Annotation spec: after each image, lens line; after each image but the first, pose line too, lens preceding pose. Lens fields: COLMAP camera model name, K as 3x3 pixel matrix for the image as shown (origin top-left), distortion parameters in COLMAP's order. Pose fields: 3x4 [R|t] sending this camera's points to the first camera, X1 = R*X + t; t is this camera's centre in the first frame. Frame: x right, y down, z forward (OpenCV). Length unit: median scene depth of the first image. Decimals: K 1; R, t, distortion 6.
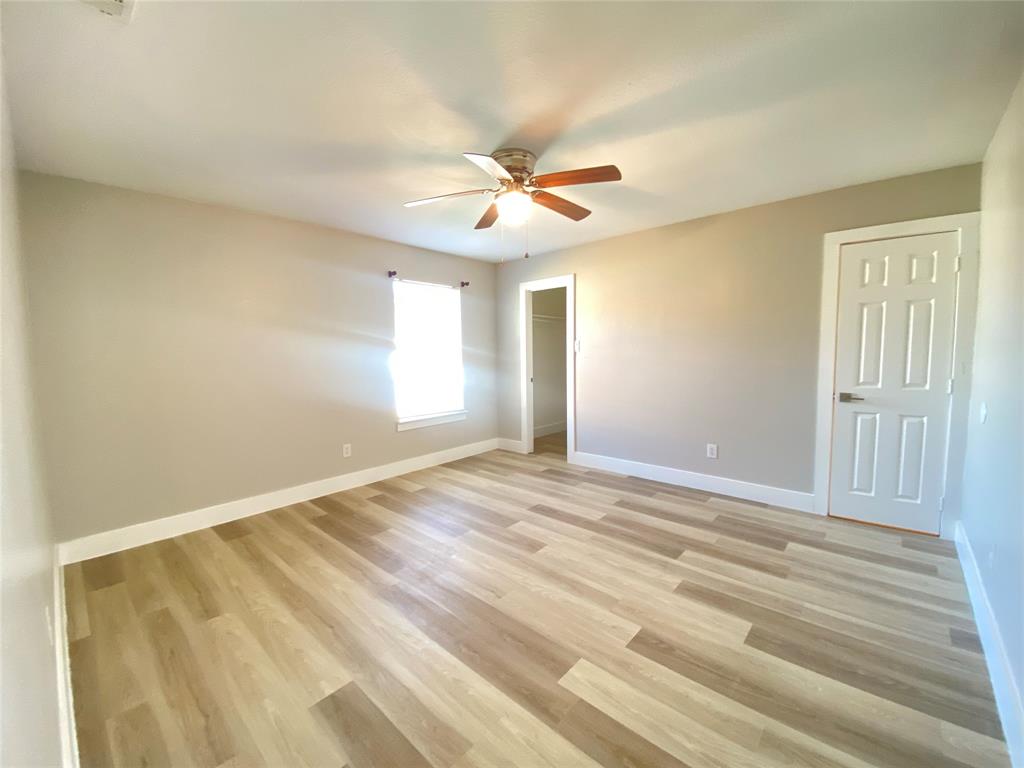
lens RADIAL K [[414.3, 0, 506.9], [0, 414.3, 382.5], [0, 0, 1]] dist [0.022686, -0.022132]
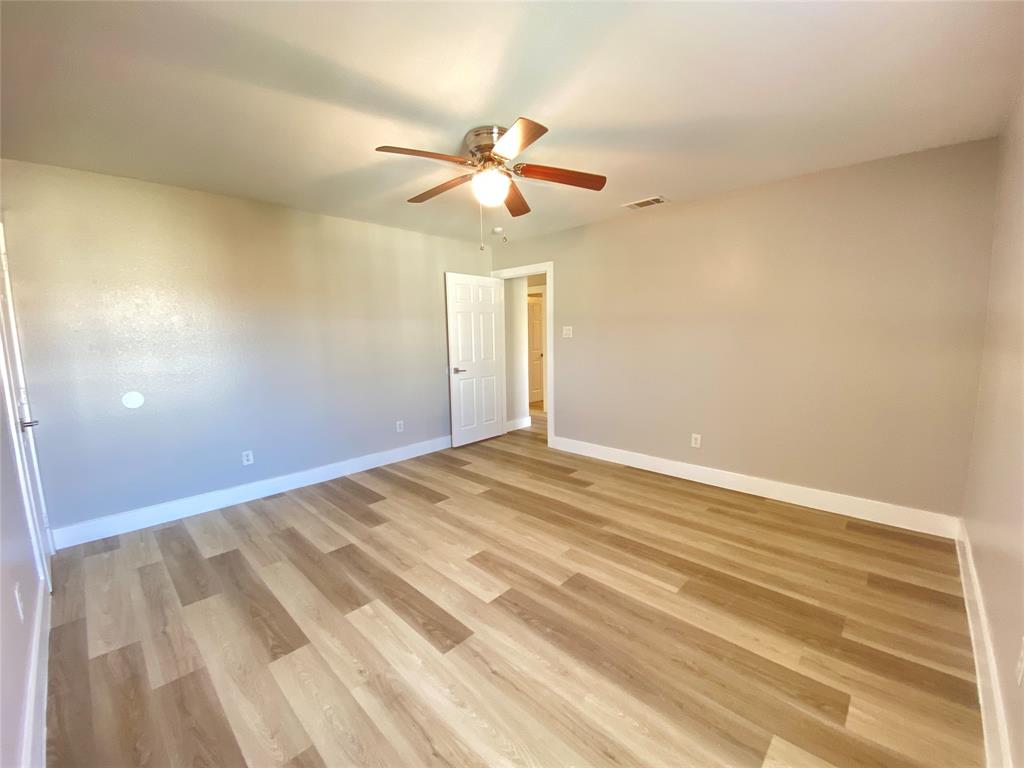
lens RADIAL K [[414.3, 0, 506.9], [0, 414.3, 382.5], [0, 0, 1]] dist [0.022686, -0.022132]
pose [[-0.999043, 0.030078, 0.031758, -0.031576], [0.035751, 0.979822, 0.196649, -0.162212], [-0.025203, 0.197596, -0.979960, 1.888306]]
